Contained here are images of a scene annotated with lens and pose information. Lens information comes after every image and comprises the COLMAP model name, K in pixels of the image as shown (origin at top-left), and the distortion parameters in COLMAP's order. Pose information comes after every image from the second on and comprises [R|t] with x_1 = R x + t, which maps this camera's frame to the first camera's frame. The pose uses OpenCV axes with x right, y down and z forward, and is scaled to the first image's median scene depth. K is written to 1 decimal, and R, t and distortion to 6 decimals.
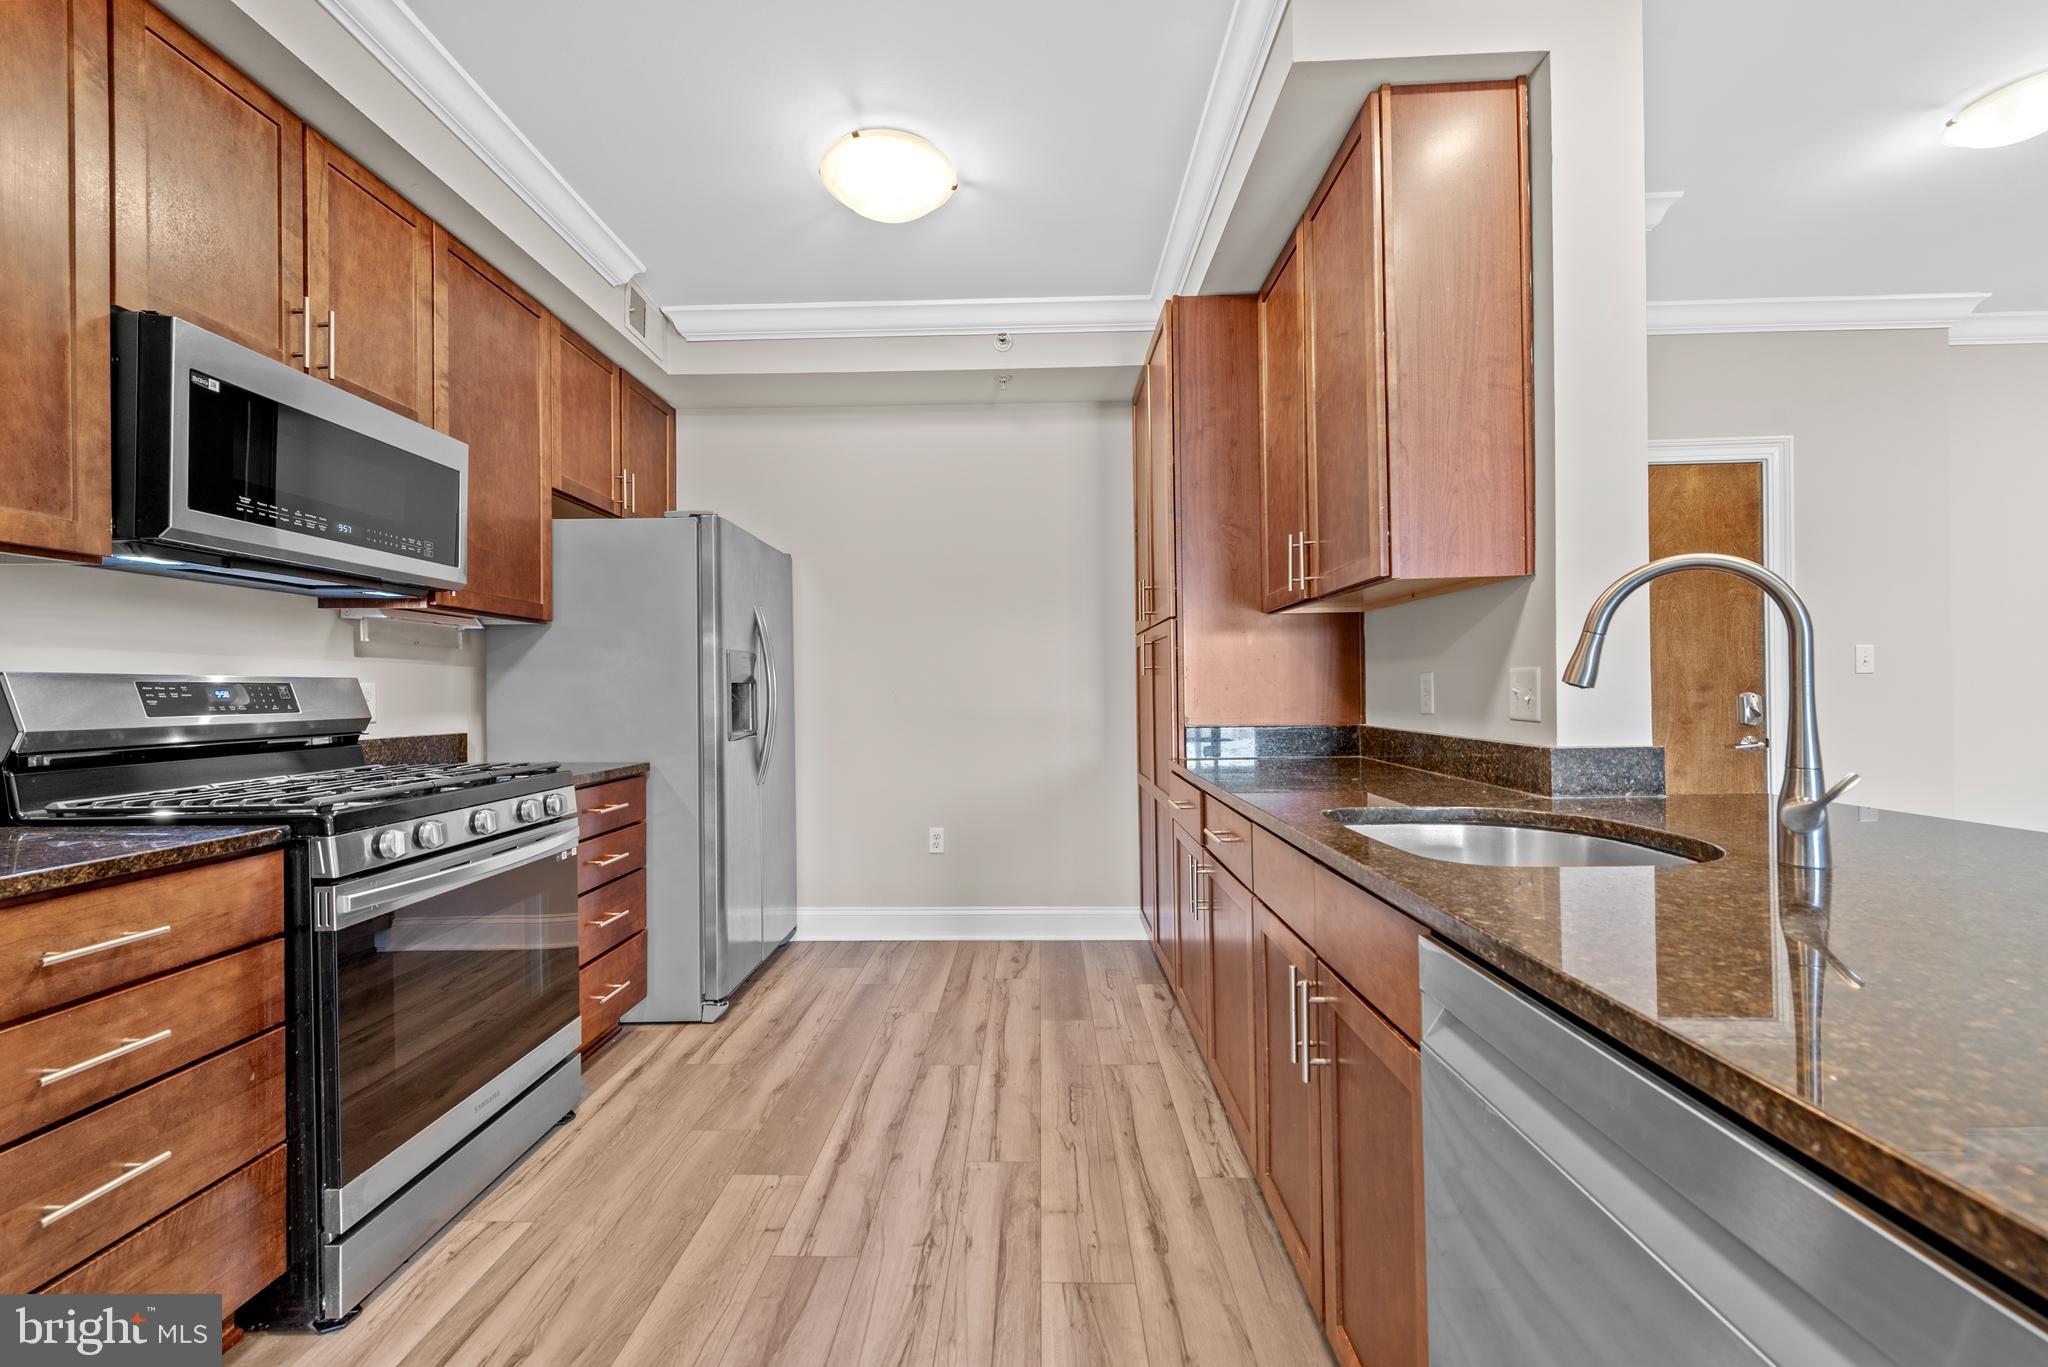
lens RADIAL K [[804.9, 0, 1019.1], [0, 804.9, 687.2], [0, 0, 1]] dist [0.014560, -0.004631]
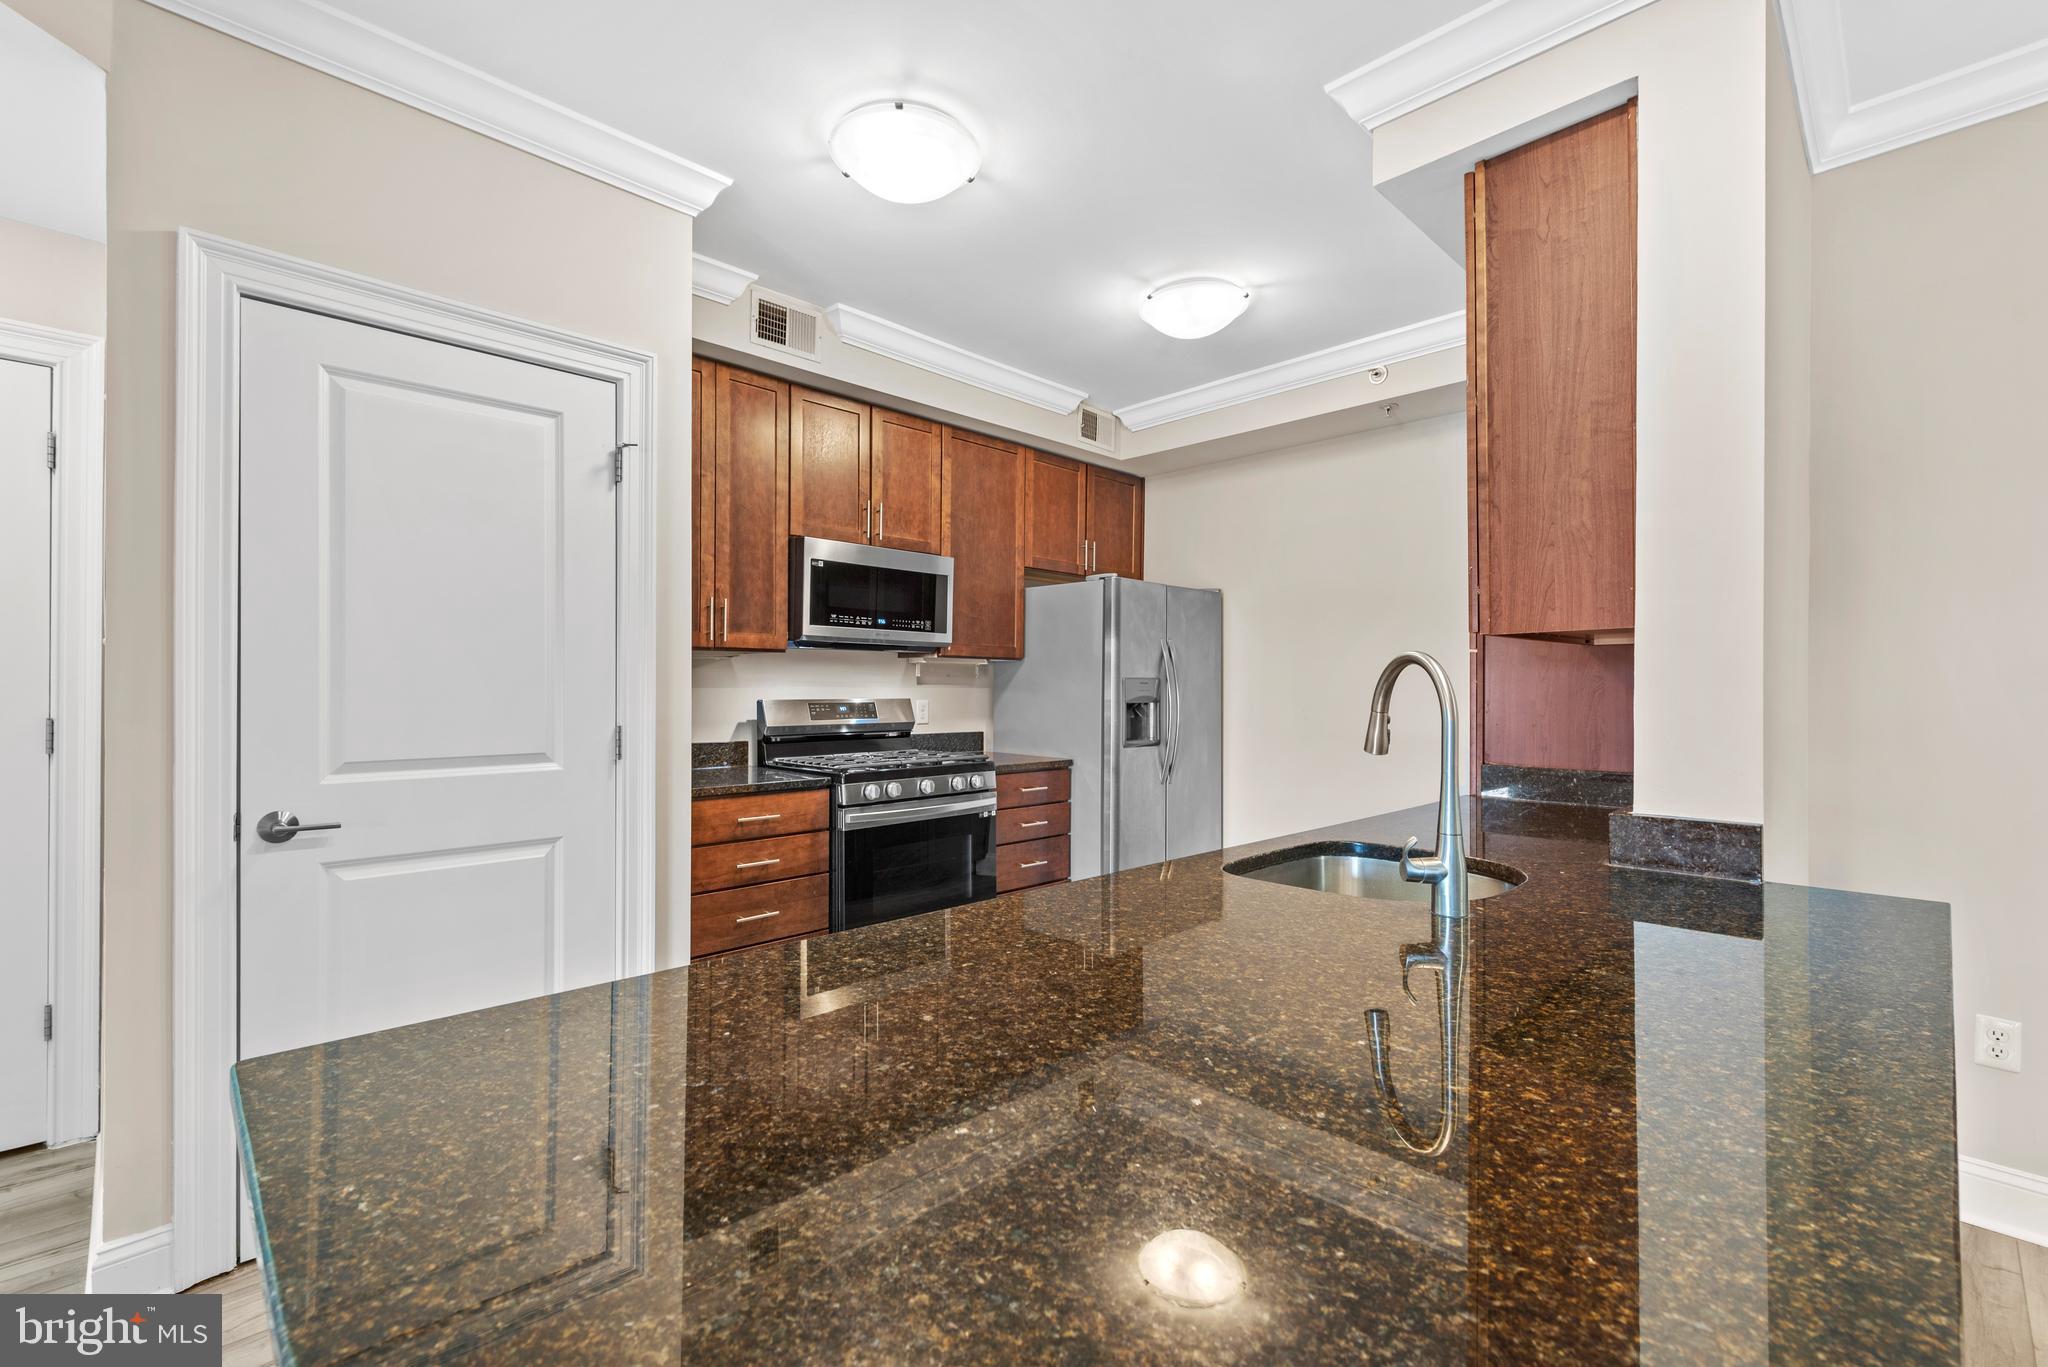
lens RADIAL K [[880.3, 0, 1024.0], [0, 880.3, 683.5], [0, 0, 1]] dist [0.000323, -0.000205]
pose [[0.717345, 0.012405, -0.696607, 0.682119], [-0.010320, 0.999921, 0.007179, -0.060770], [0.696641, 0.002039, 0.717417, -0.182120]]
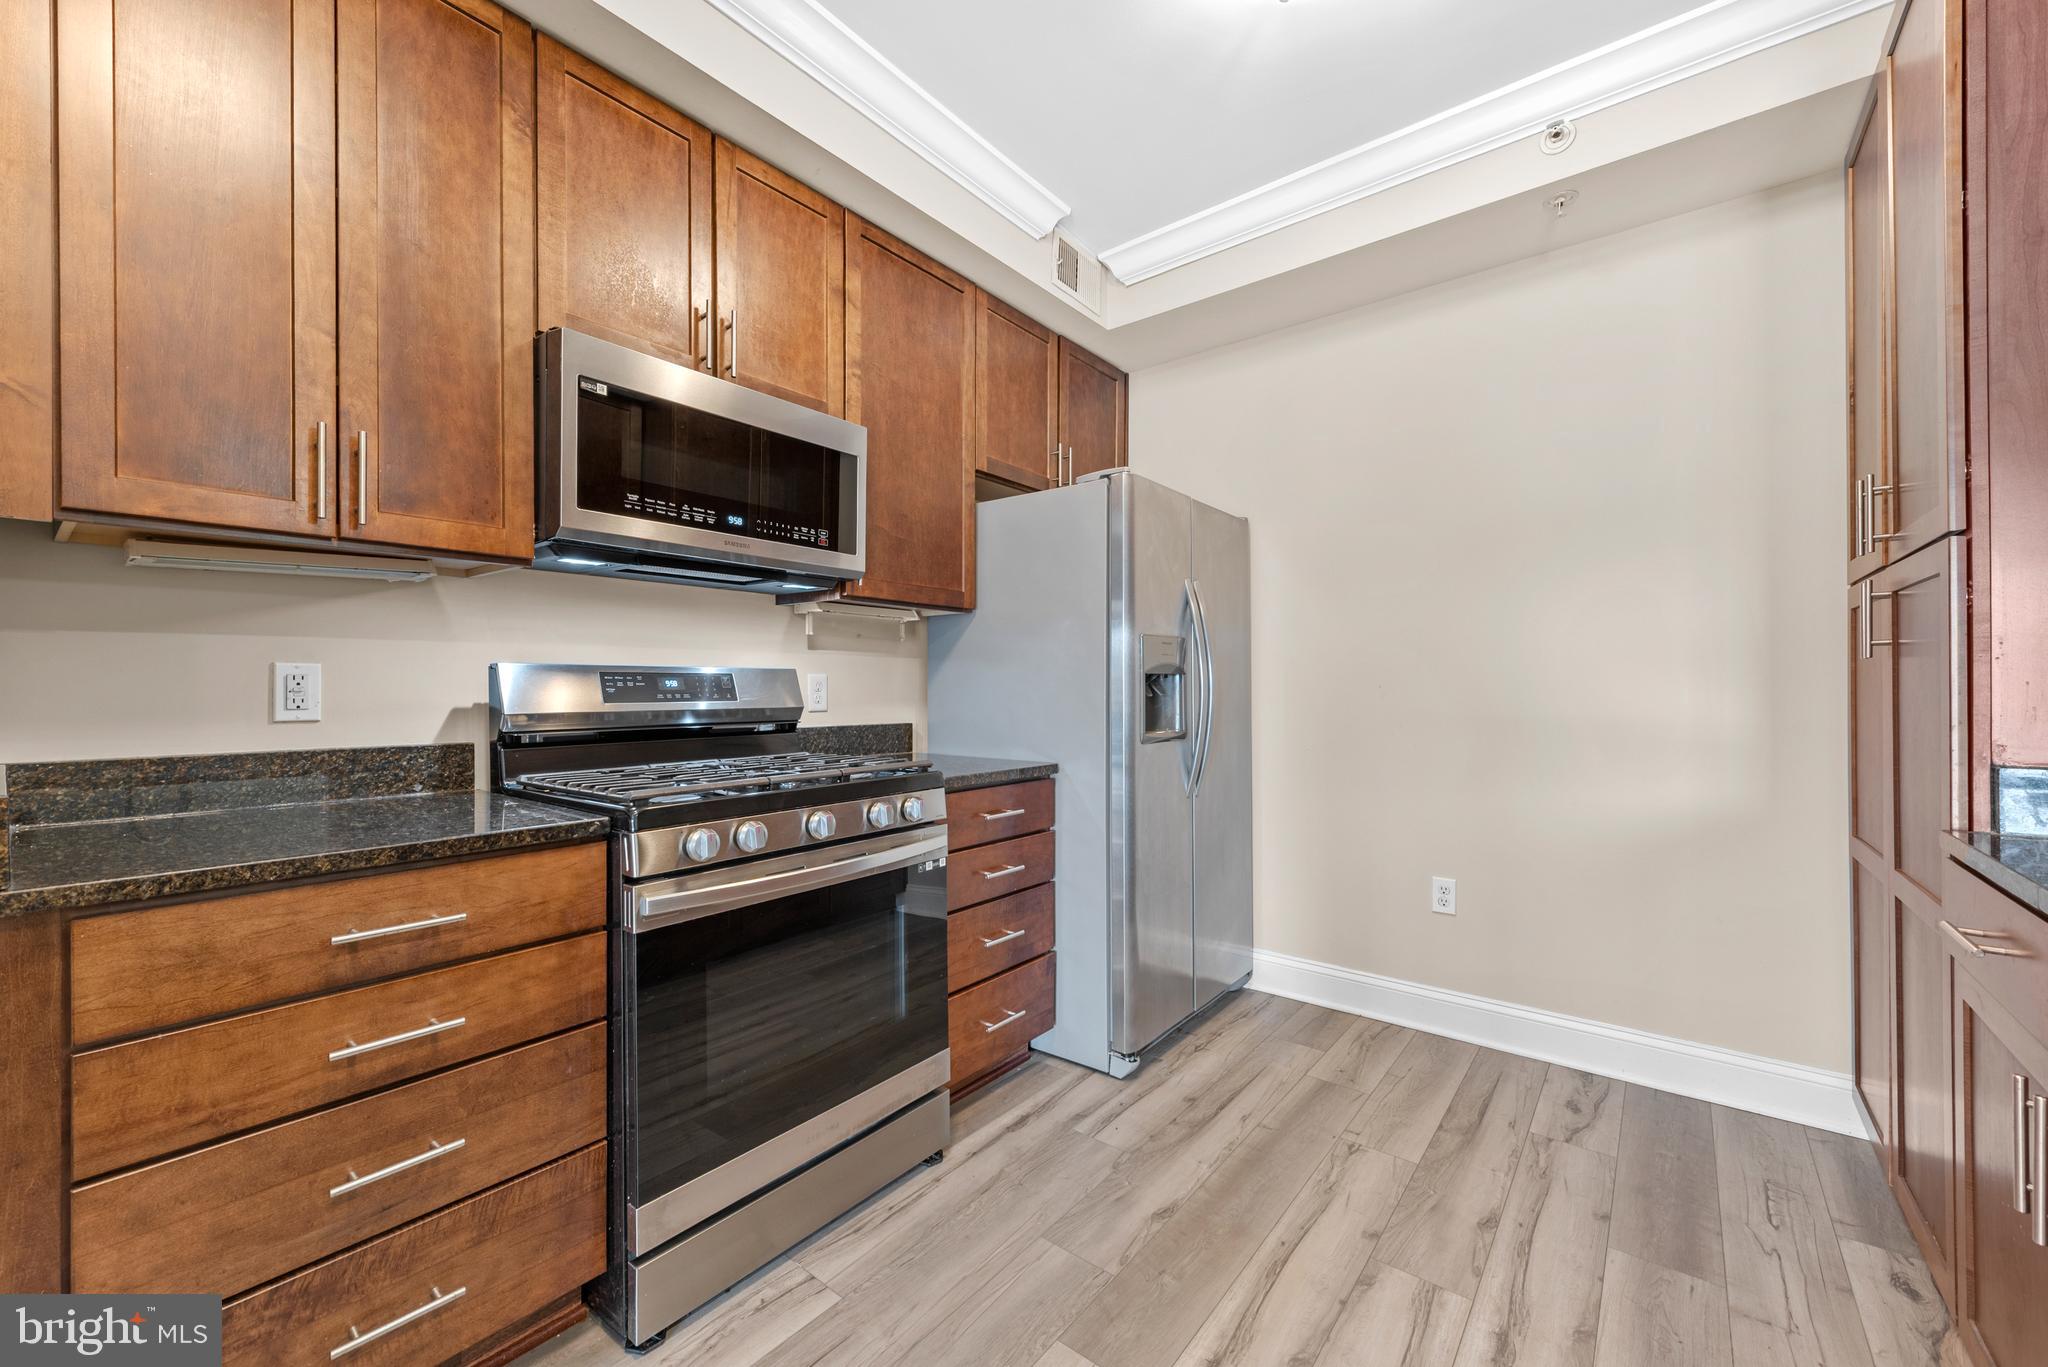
lens RADIAL K [[804.9, 0, 1019.1], [0, 804.9, 687.2], [0, 0, 1]] dist [0.014560, -0.004631]
pose [[0.793630, 0.008215, -0.608346, 0.055685], [-0.003641, 0.999955, 0.008753, 0.002195], [0.608390, -0.004732, 0.793624, 0.352311]]
